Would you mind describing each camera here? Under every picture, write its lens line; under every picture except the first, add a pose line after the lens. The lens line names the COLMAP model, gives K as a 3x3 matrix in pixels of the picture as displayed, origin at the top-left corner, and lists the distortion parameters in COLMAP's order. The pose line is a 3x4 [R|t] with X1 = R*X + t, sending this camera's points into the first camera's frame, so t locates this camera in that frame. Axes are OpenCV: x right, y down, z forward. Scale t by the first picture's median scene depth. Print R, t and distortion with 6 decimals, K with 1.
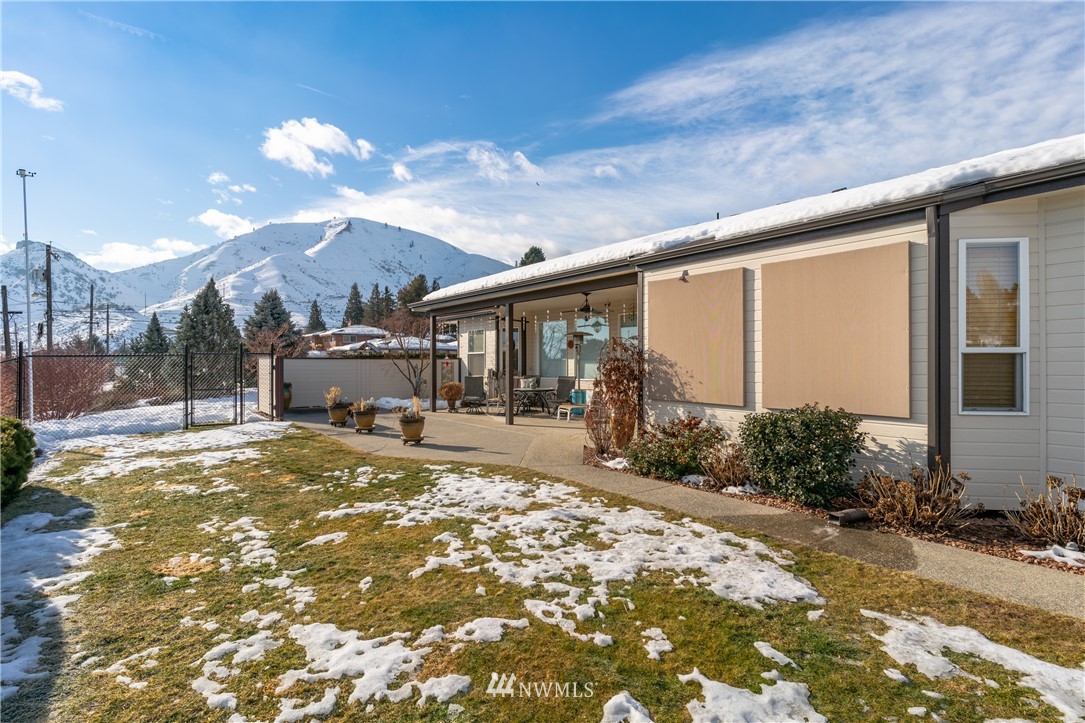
lens RADIAL K [[548.0, 0, 544.8], [0, 548.0, 361.1], [0, 0, 1]] dist [0.000161, 0.001236]
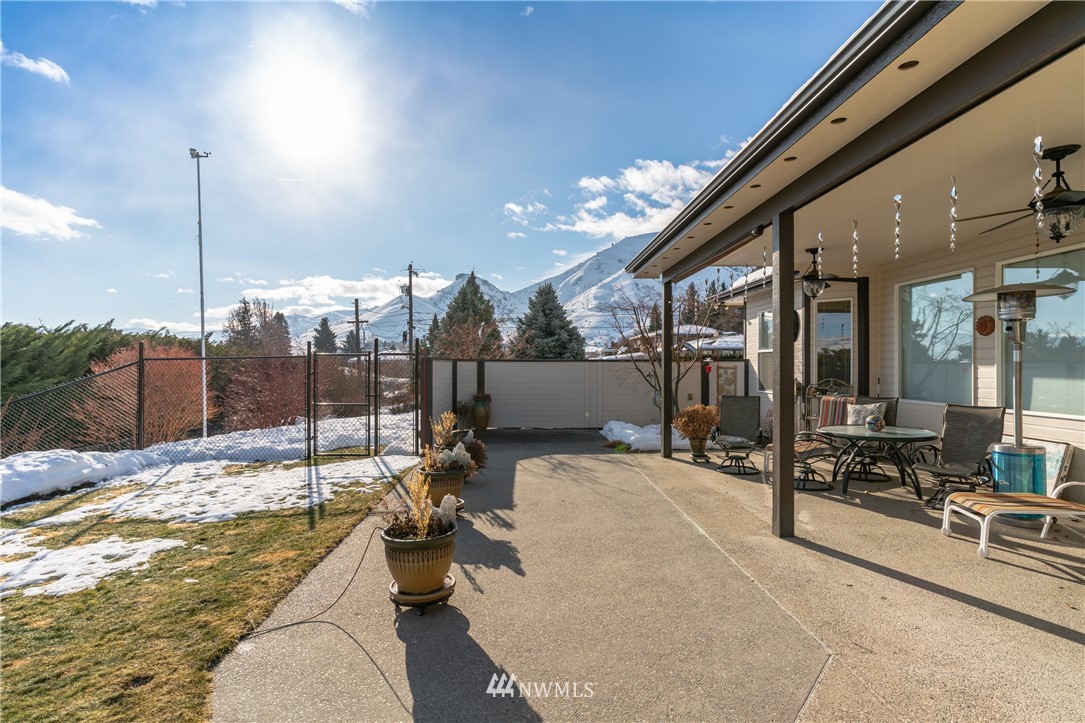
lens RADIAL K [[548.0, 0, 538.1], [0, 548.0, 360.3], [0, 0, 1]] dist [0.000161, 0.001236]
pose [[0.809631, -0.002559, -0.586934, 0.019878], [-0.000184, 0.999989, -0.004613, -0.003292], [0.586939, 0.003843, 0.809622, 0.569986]]
